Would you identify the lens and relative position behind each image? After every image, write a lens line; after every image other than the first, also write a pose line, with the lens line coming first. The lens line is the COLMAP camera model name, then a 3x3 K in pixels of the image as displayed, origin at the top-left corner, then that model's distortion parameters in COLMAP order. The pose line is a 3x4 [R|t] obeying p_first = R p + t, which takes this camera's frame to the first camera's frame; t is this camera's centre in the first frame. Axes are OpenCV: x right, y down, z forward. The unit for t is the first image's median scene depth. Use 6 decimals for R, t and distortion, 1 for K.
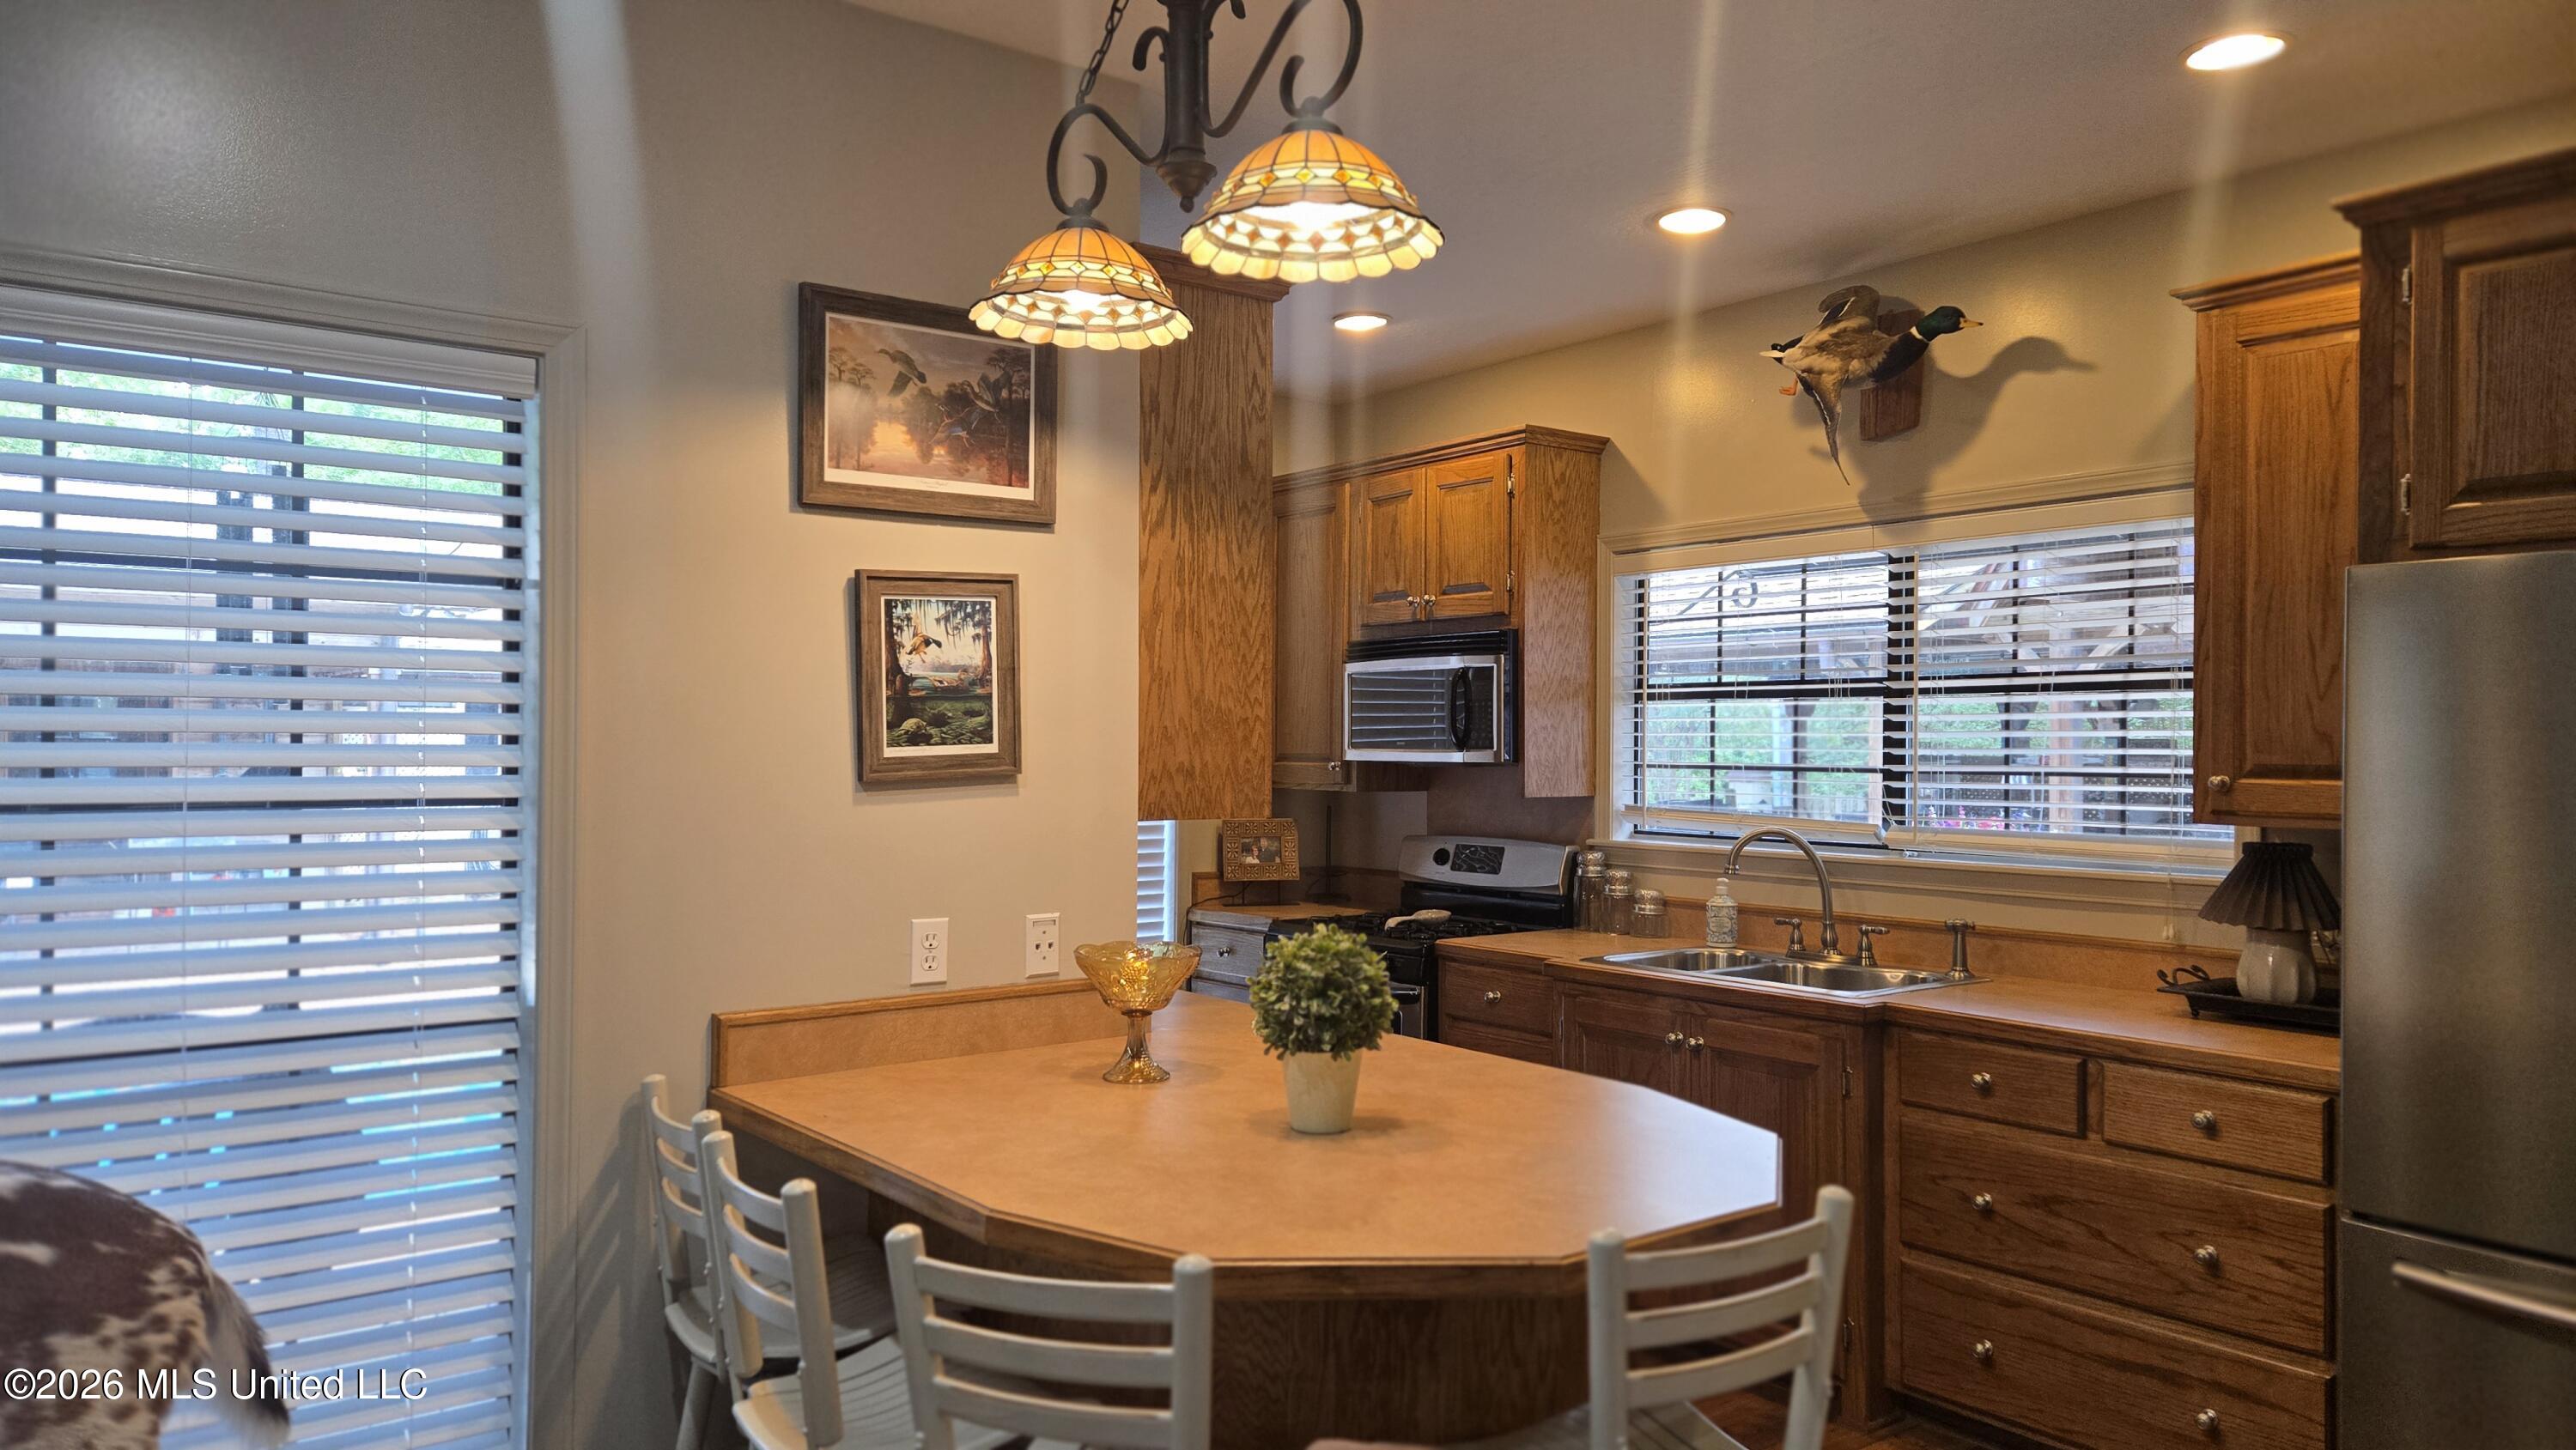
lens RADIAL K [[1727.6, 0, 1288.0], [0, 1727.6, 725.0], [0, 0, 1]] dist [0.034291, -0.000899]
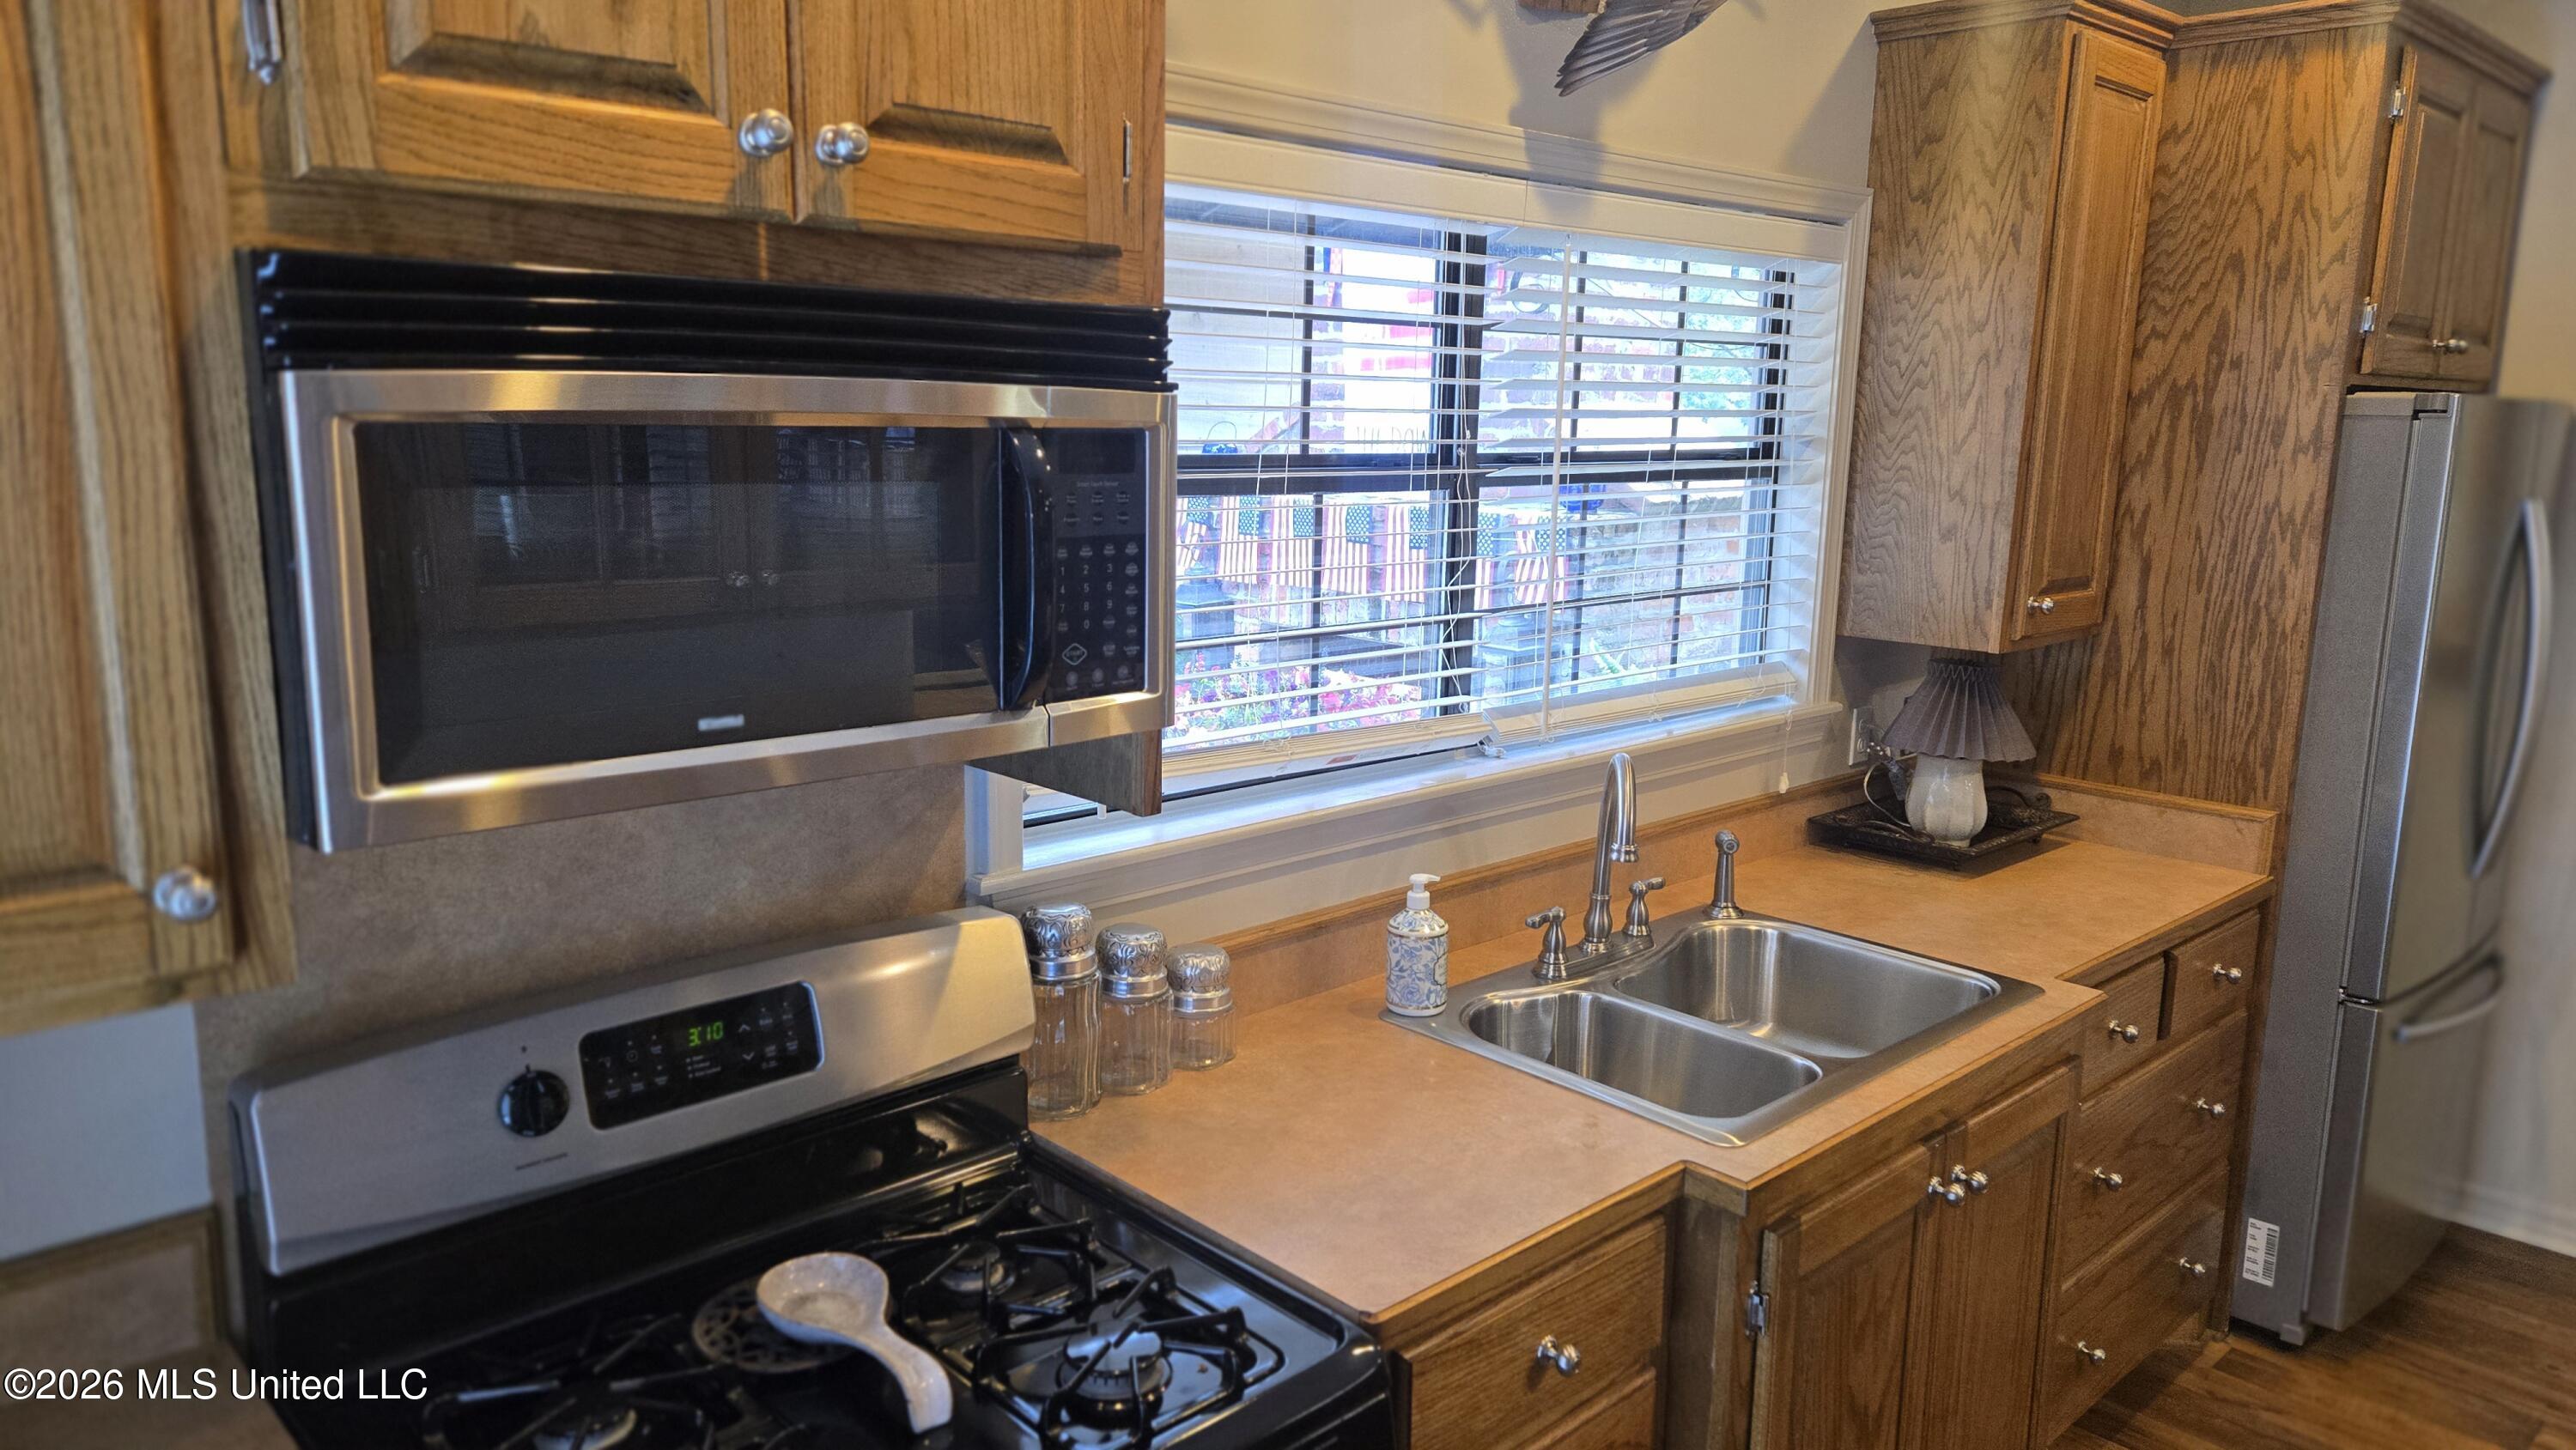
lens RADIAL K [[1751.0, 0, 1288.0], [0, 1751.0, 725.0], [0, 0, 1]] dist [0.063143, -0.002708]
pose [[-0.122621, -0.187649, 0.974552, -0.232125], [-0.033571, 0.982185, 0.184895, -0.046501], [-0.991886, -0.010045, -0.126736, 1.148647]]
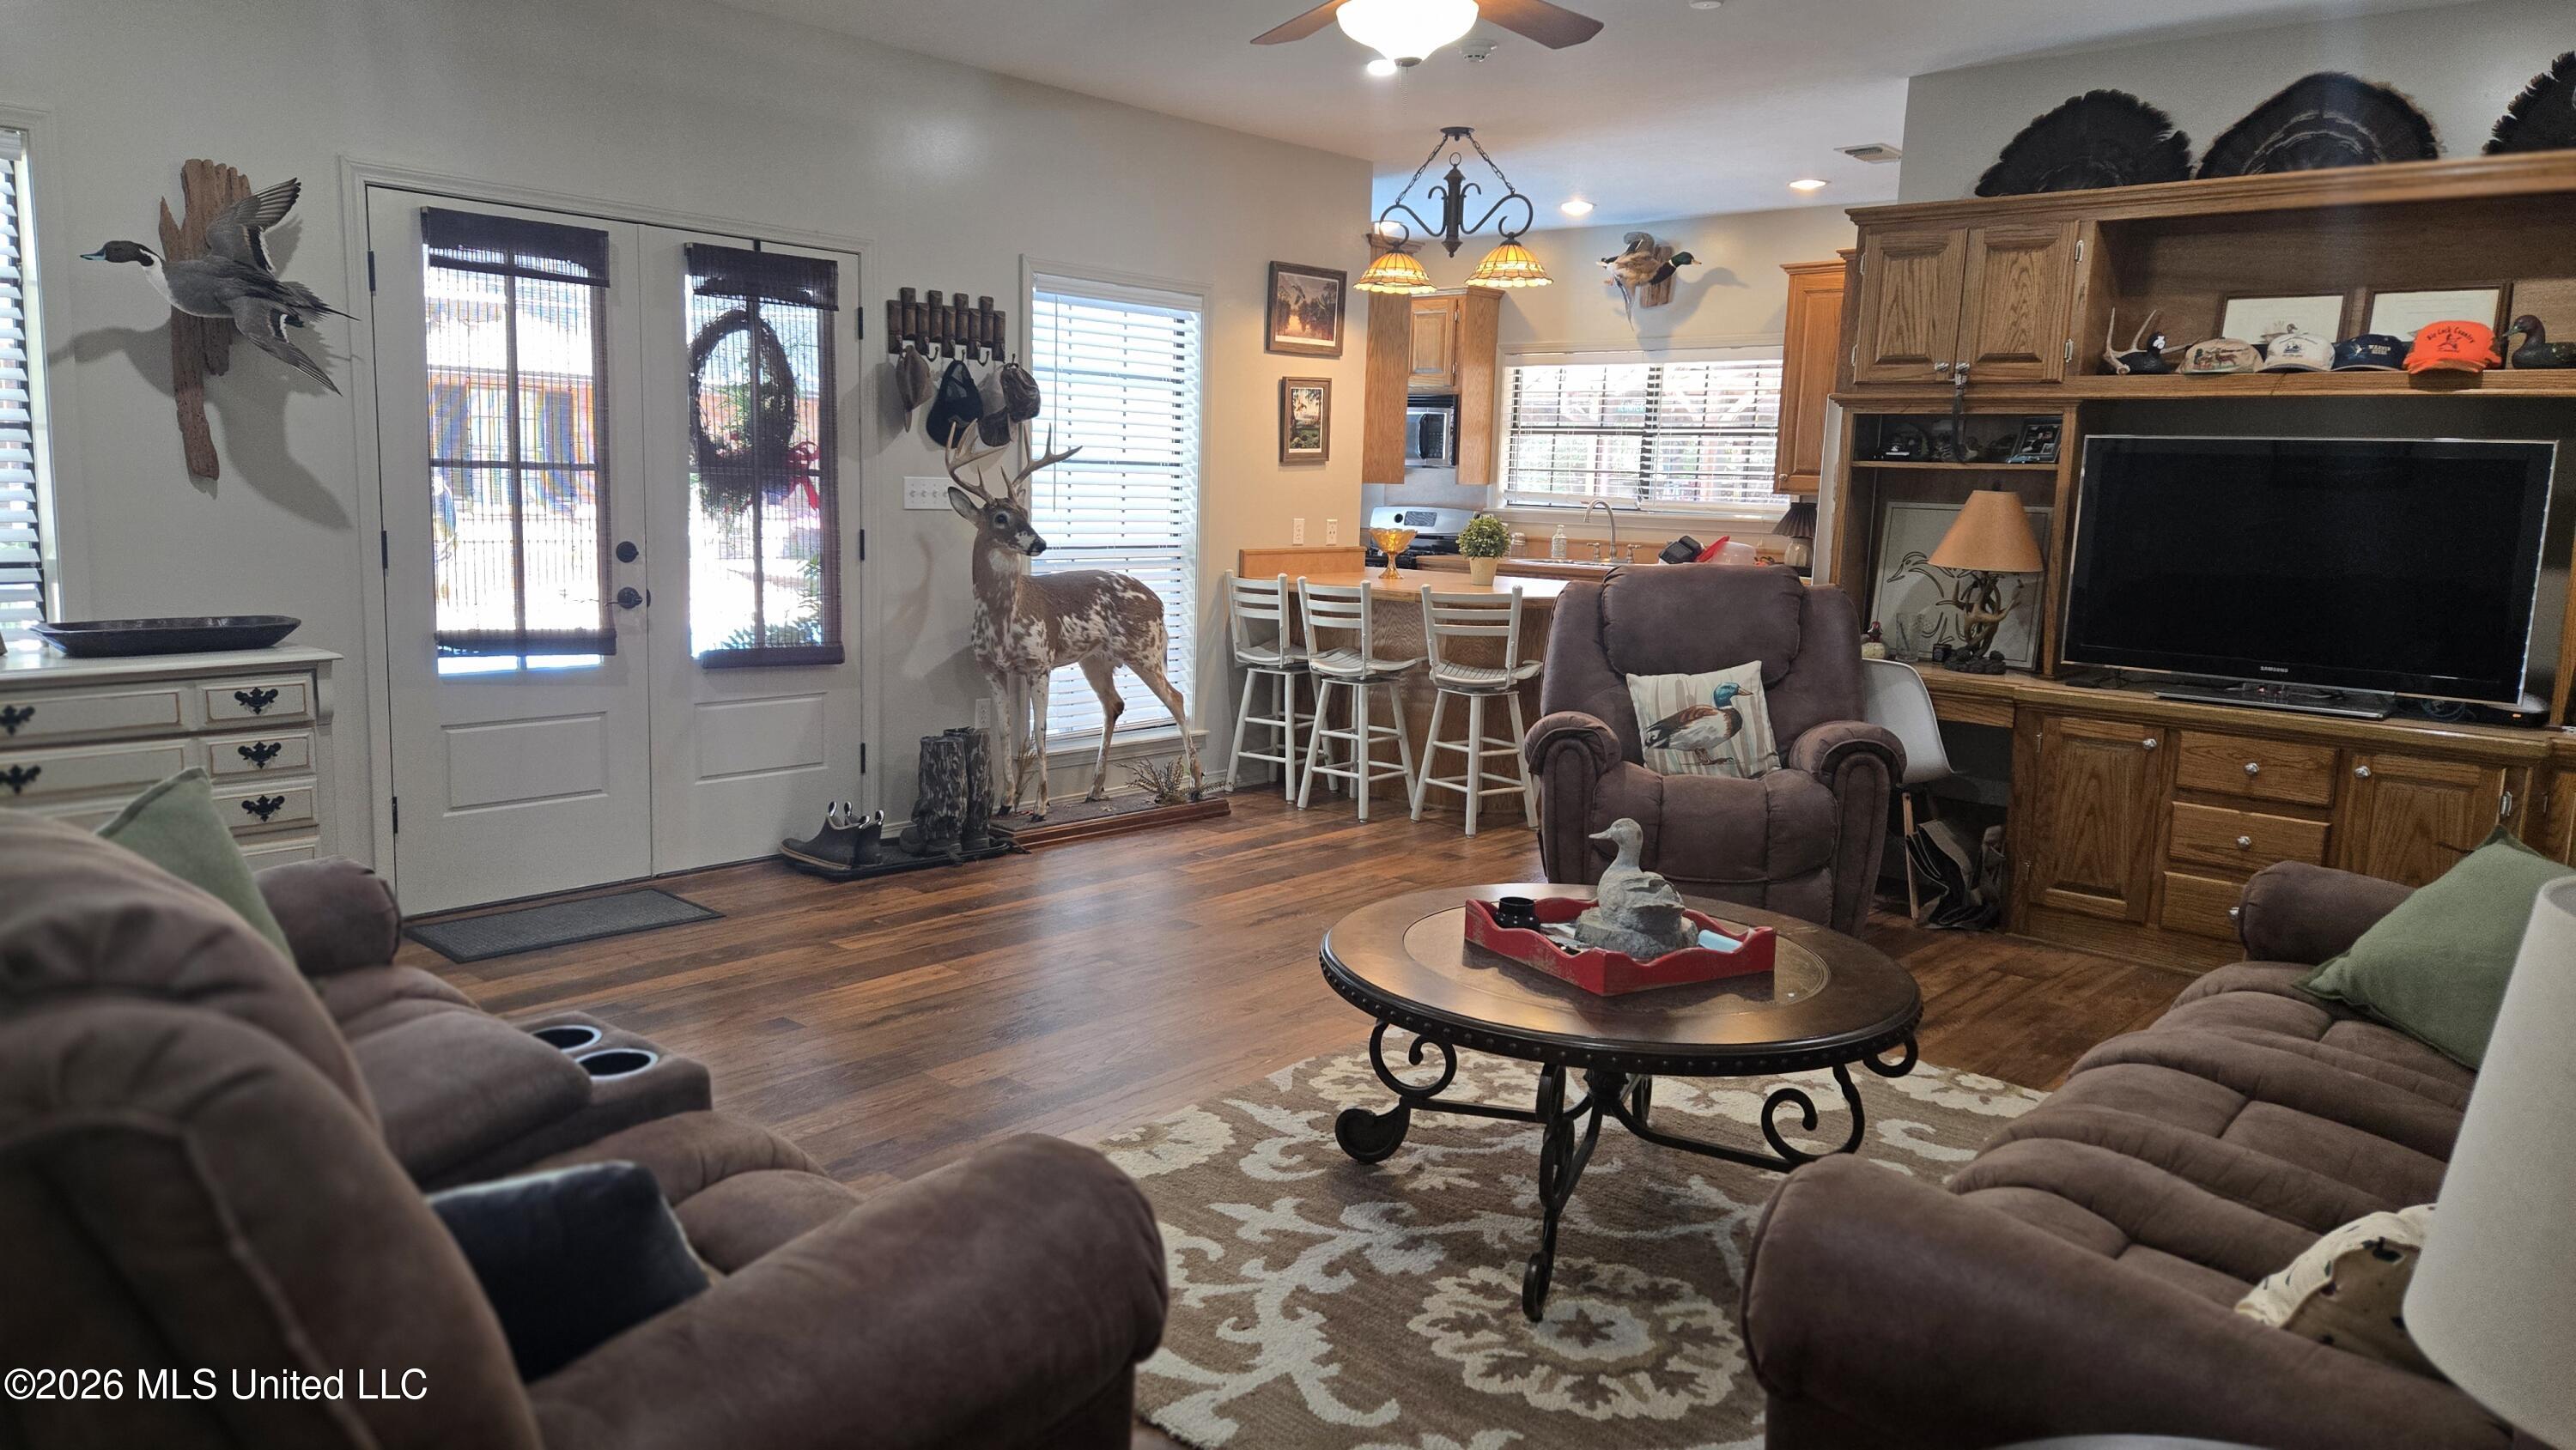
lens RADIAL K [[1751.0, 0, 1288.0], [0, 1751.0, 725.0], [0, 0, 1]] dist [0.063143, -0.002708]
pose [[0.981293, -0.006246, 0.192418, -0.489415], [-0.023983, 0.987721, 0.154373, 0.011019], [-0.191019, -0.156100, 0.969095, -1.032539]]
